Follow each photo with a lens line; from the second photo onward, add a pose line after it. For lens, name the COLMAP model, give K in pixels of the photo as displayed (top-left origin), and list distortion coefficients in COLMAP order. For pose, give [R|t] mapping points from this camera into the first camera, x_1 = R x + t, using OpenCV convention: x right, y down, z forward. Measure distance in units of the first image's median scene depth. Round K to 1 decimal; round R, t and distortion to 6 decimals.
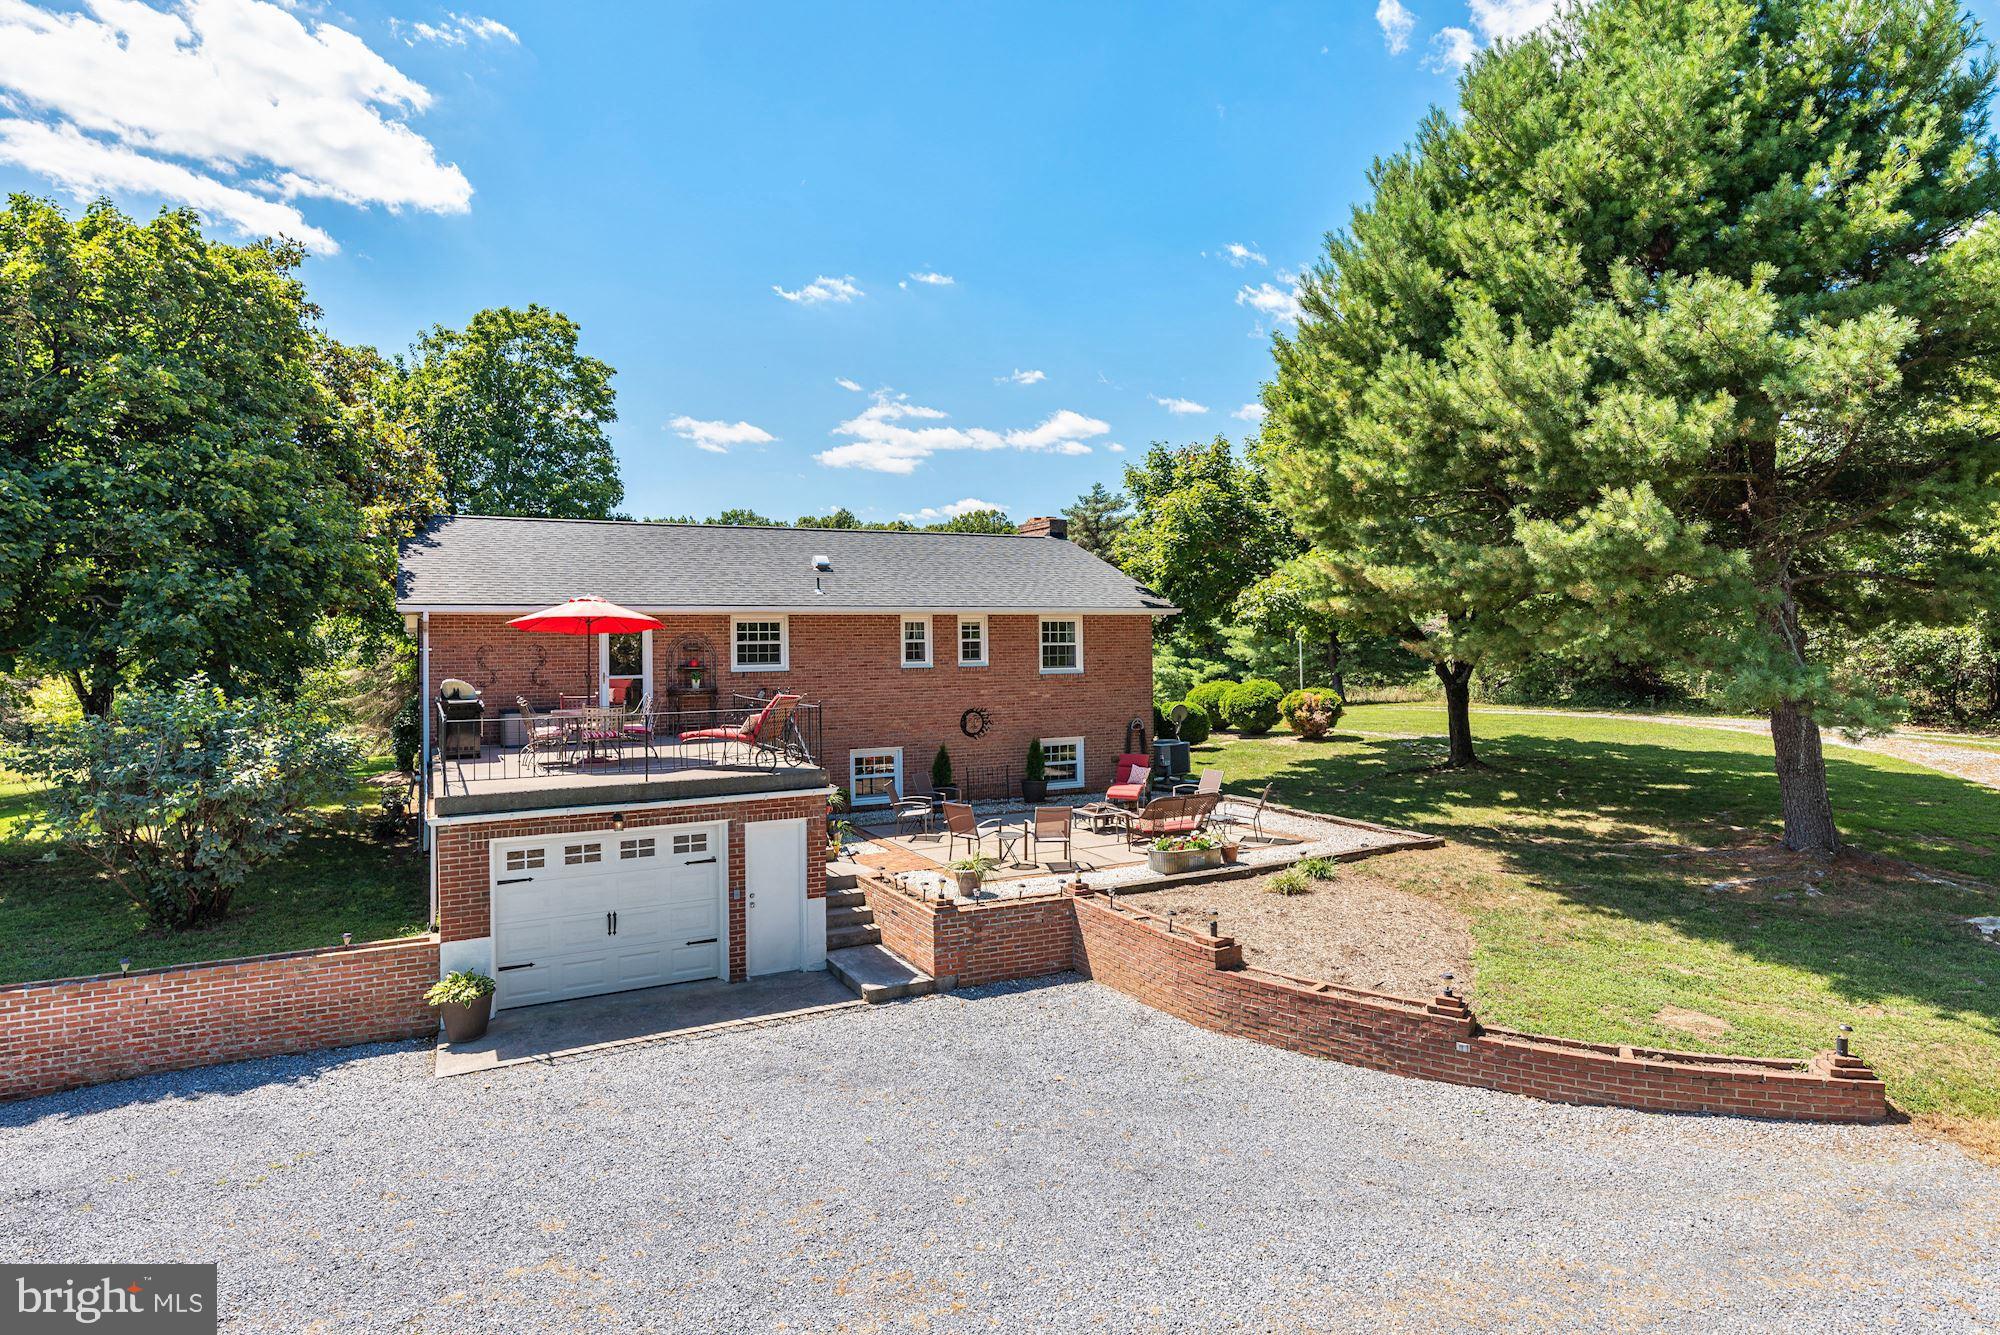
lens RADIAL K [[1107.9, 0, 998.9], [0, 1107.9, 656.7], [0, 0, 1]] dist [-0.001941, -0.000128]
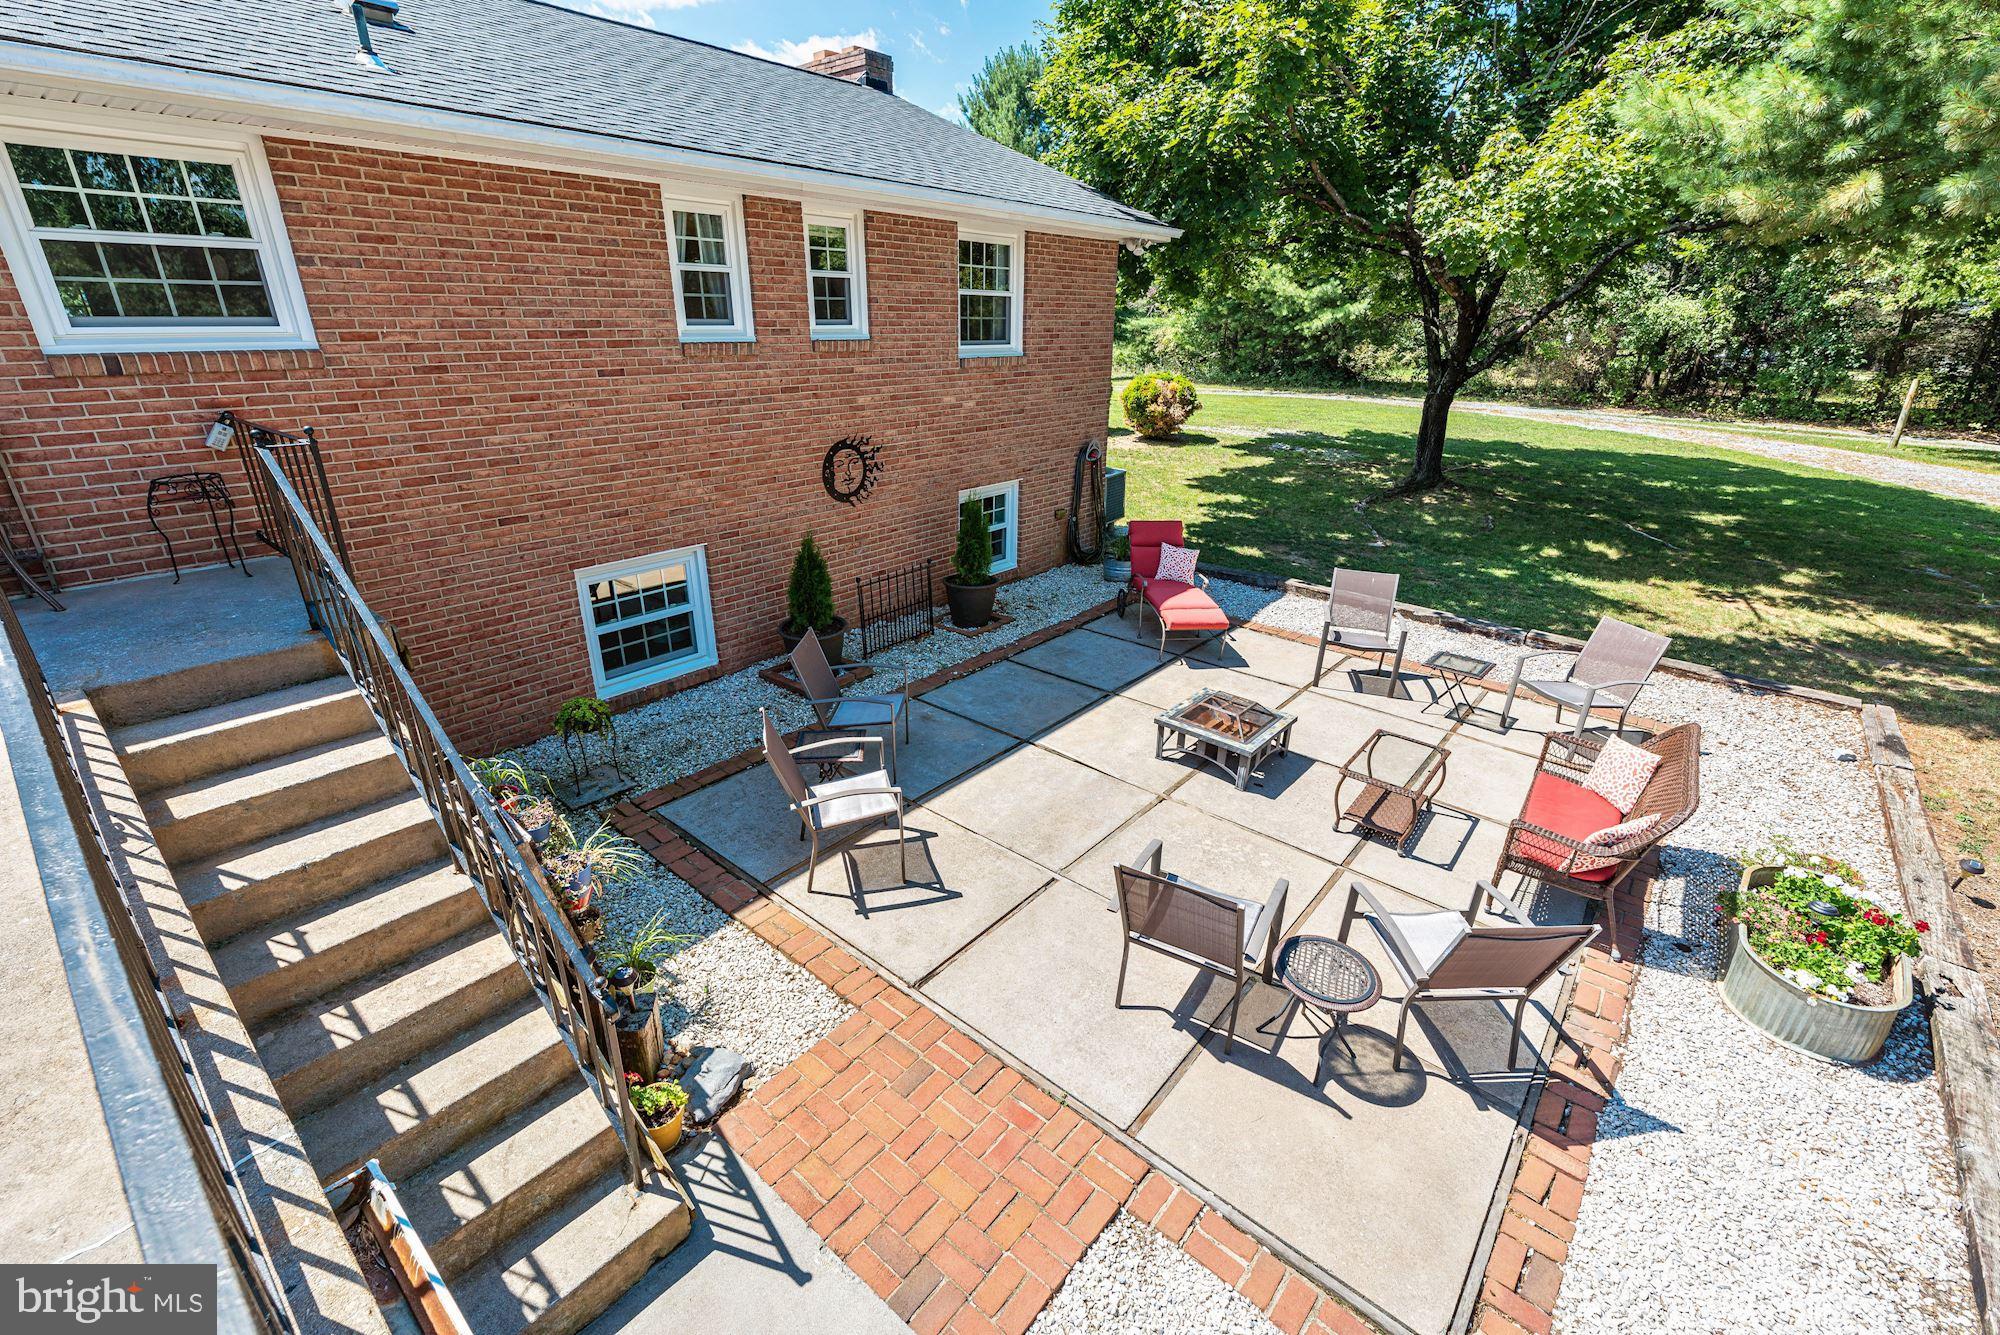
lens RADIAL K [[865.8, 0, 1005.7], [0, 865.8, 675.0], [0, 0, 1]] dist [-0.004165, -0.000308]
pose [[0.922793, -0.127833, 0.363471, -0.105906], [-0.015640, 0.930152, 0.366841, 0.005705], [-0.384978, -0.344203, 0.856339, 0.650409]]
